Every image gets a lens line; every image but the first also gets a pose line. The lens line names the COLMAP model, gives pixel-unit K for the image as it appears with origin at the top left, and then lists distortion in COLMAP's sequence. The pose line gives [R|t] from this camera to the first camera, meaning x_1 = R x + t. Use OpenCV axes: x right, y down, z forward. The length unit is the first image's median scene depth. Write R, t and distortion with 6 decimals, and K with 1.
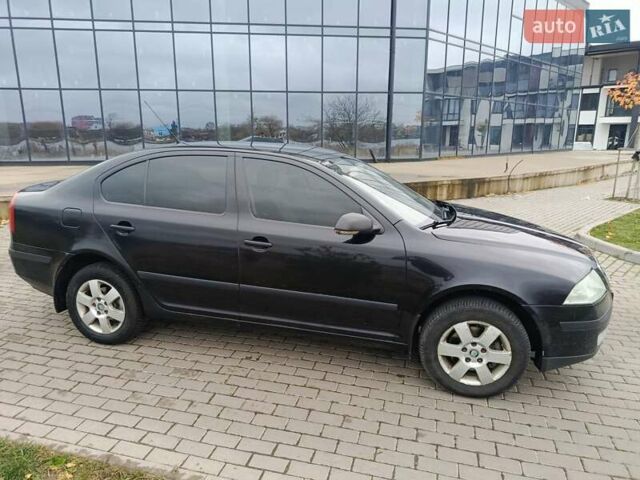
lens RADIAL K [[441.3, 0, 318.4], [0, 441.3, 249.8], [0, 0, 1]] dist [0.004296, -0.011292]
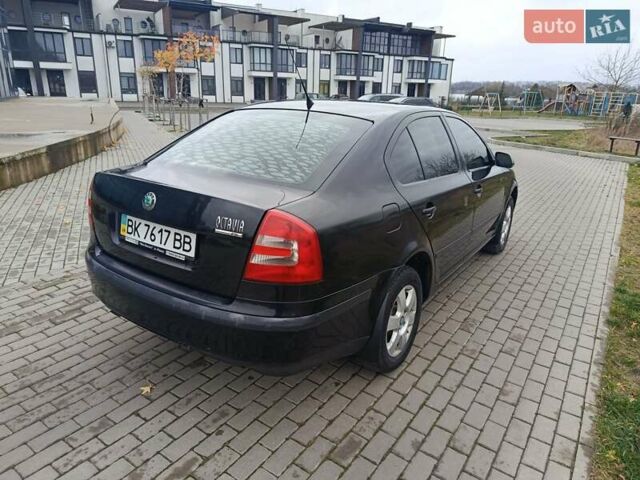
lens RADIAL K [[441.3, 0, 318.4], [0, 441.3, 249.8], [0, 0, 1]] dist [0.004296, -0.011292]
pose [[0.342494, -0.314626, 0.885273, -1.378376], [0.210986, 0.943951, 0.253854, -0.253179], [-0.915523, 0.099836, 0.389679, 0.943287]]
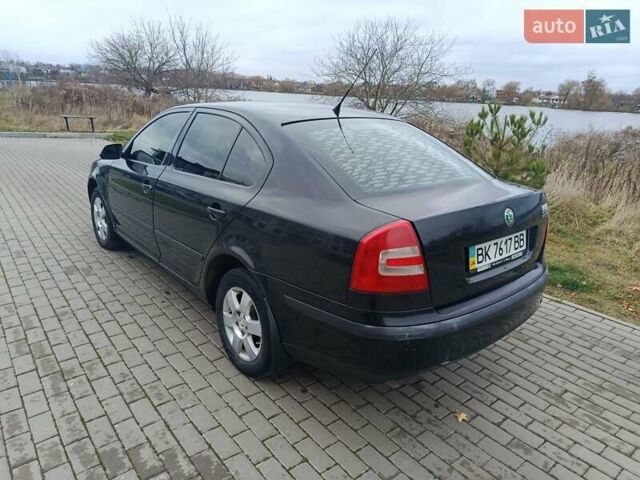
lens RADIAL K [[441.3, 0, 318.4], [0, 441.3, 249.8], [0, 0, 1]] dist [0.004296, -0.011292]
pose [[-0.802937, -0.238952, 0.546071, -0.993913], [0.104380, 0.845606, 0.523502, -0.571281], [-0.586853, 0.477338, -0.654027, 2.124239]]
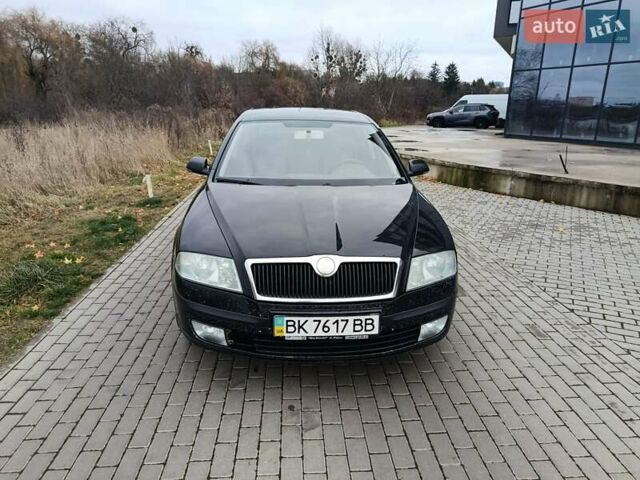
lens RADIAL K [[444.2, 0, 320.0], [0, 444.2, 240.0], [0, 0, 1]] dist [0.008142, -0.018141]
pose [[0.313848, 0.273369, -0.909268, 1.382608], [-0.258788, 0.946027, 0.195096, -0.189465], [0.913525, 0.174078, 0.367653, 0.811832]]
